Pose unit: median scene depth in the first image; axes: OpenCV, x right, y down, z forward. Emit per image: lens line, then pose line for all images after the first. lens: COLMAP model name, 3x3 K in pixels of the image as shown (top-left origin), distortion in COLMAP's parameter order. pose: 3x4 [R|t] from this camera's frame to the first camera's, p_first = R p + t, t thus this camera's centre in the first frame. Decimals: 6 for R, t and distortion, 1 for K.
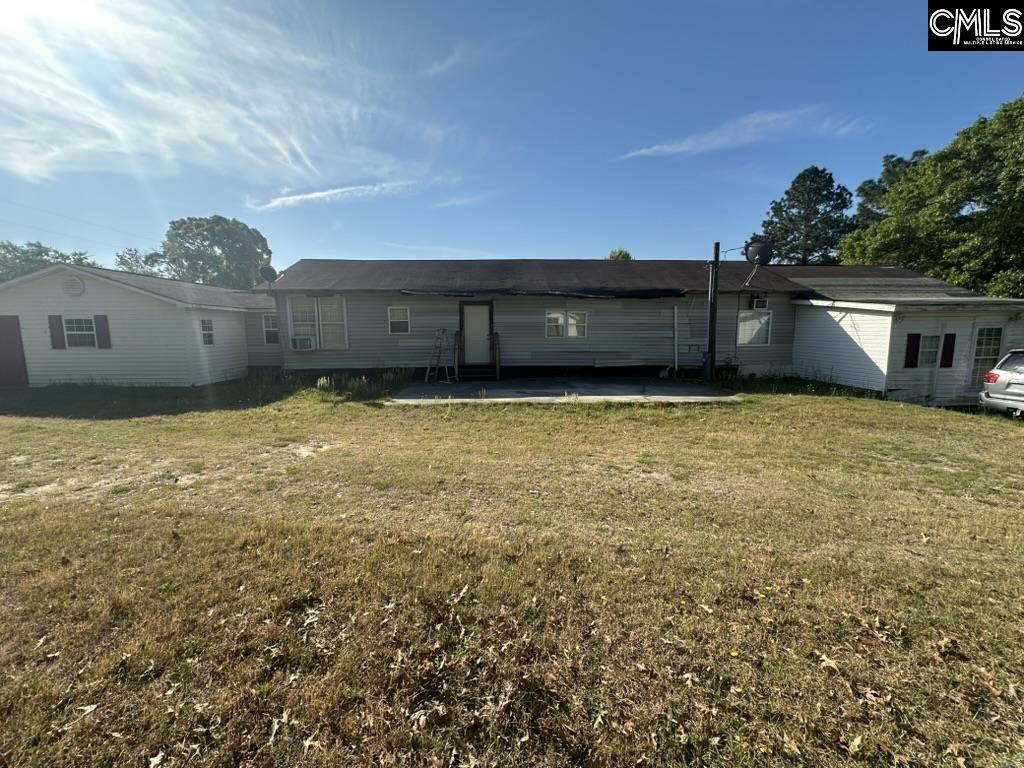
lens RADIAL K [[402.3, 0, 506.9], [0, 402.3, 381.6], [0, 0, 1]] dist [-0.000205, 0.000197]
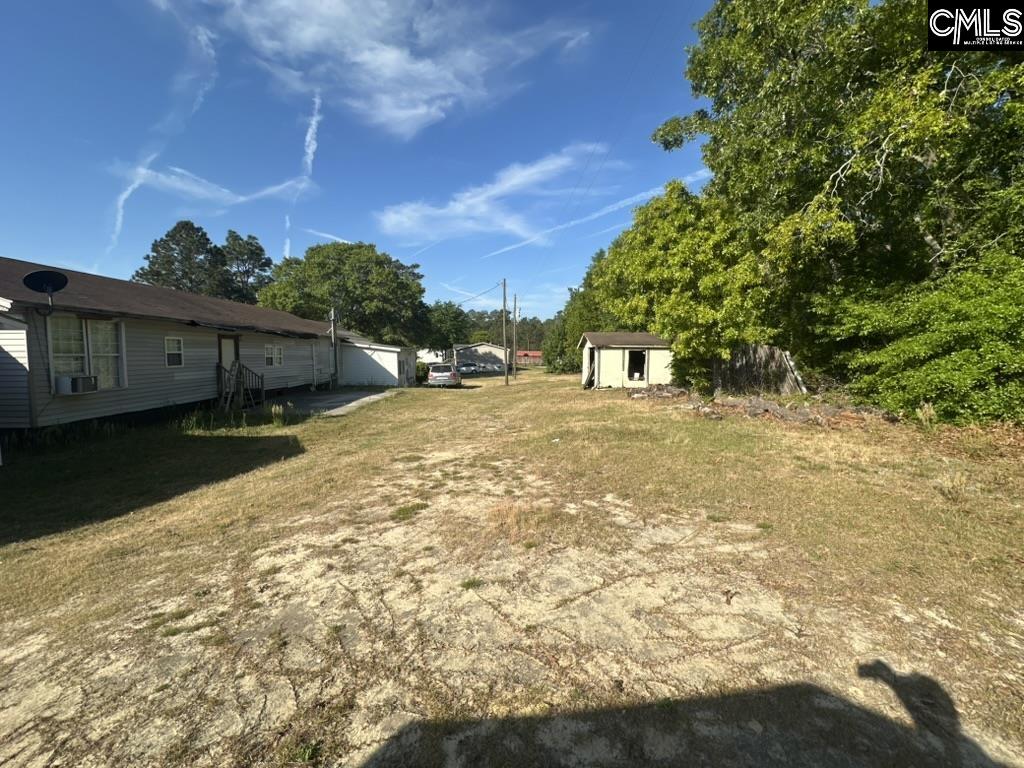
lens RADIAL K [[402.3, 0, 506.9], [0, 402.3, 381.6], [0, 0, 1]] dist [-0.000205, 0.000197]
pose [[0.020847, -0.063196, 0.997783, -1.169163], [0.126233, 0.990180, 0.060077, -0.048634], [-0.991782, 0.124701, 0.028620, 0.256865]]
